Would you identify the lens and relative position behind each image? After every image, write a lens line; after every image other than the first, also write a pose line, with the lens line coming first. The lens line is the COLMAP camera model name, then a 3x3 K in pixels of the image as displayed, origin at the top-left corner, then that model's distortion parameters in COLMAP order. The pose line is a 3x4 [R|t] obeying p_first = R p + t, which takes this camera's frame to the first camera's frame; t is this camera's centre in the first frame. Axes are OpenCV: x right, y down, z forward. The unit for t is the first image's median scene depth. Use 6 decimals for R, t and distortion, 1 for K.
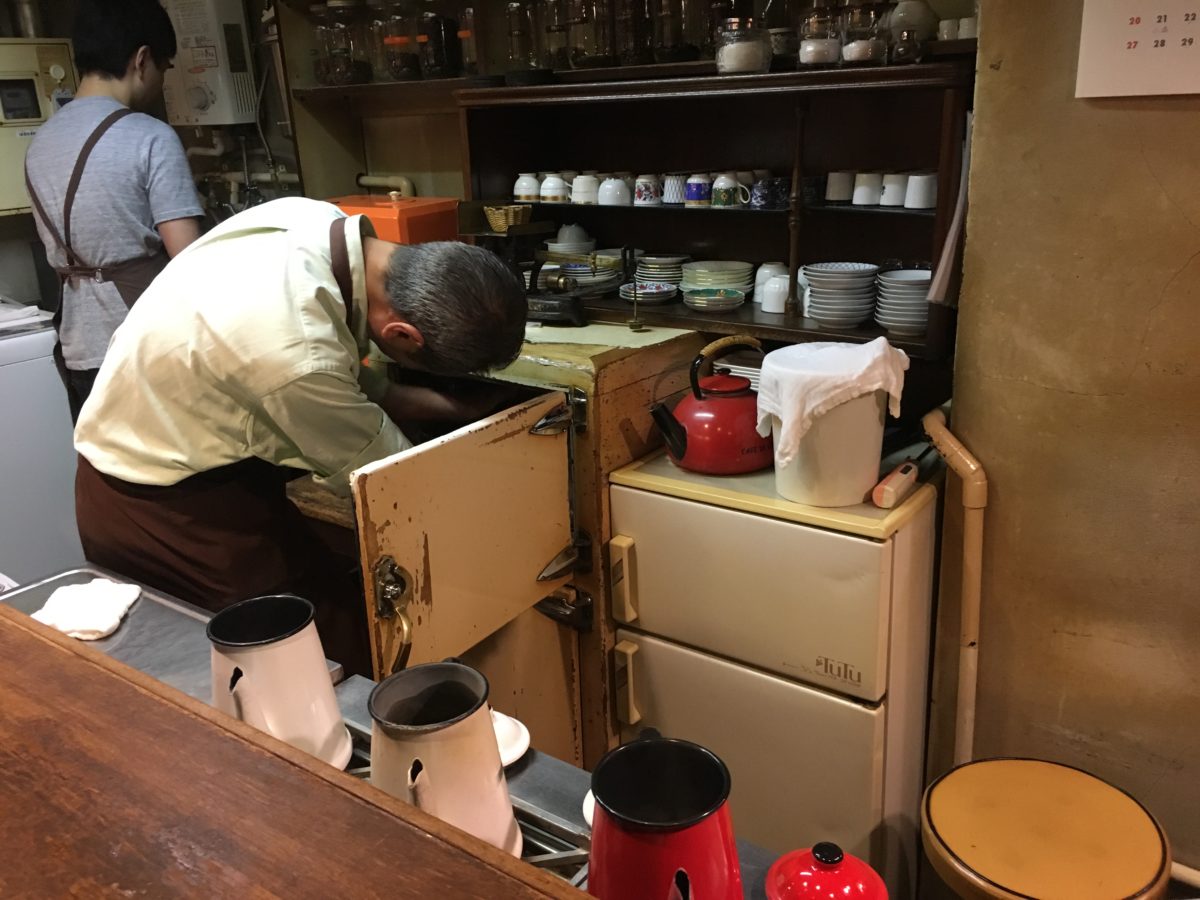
lens RADIAL K [[1029.1, 0, 600.0], [0, 1029.1, 450.0], [0, 0, 1]] dist [0.094201, -0.140521]
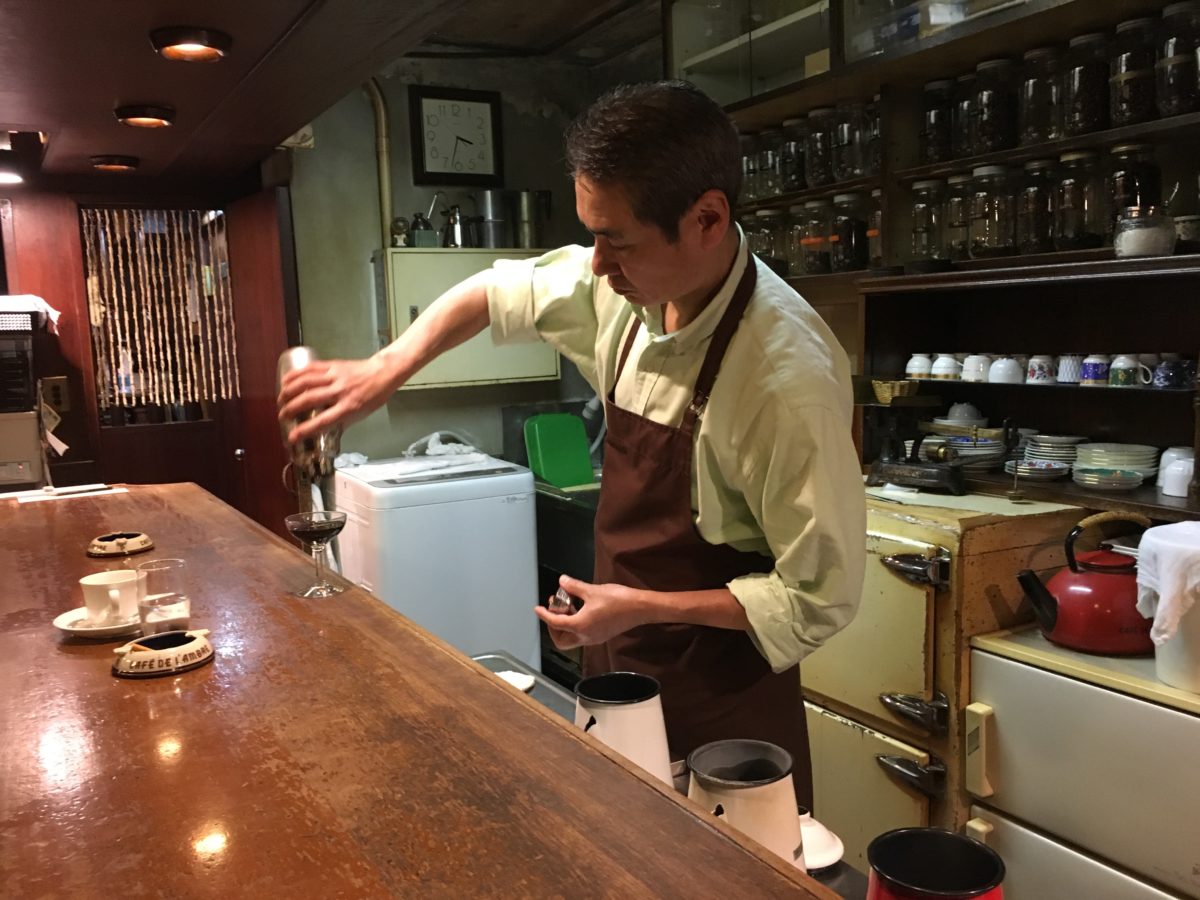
lens RADIAL K [[1029.1, 0, 600.0], [0, 1029.1, 450.0], [0, 0, 1]] dist [0.094201, -0.140521]
pose [[0.919568, 0.058006, -0.388627, 0.056350], [-0.129753, 0.978390, -0.160990, 0.051449], [0.370890, 0.198466, 0.907222, -0.077246]]
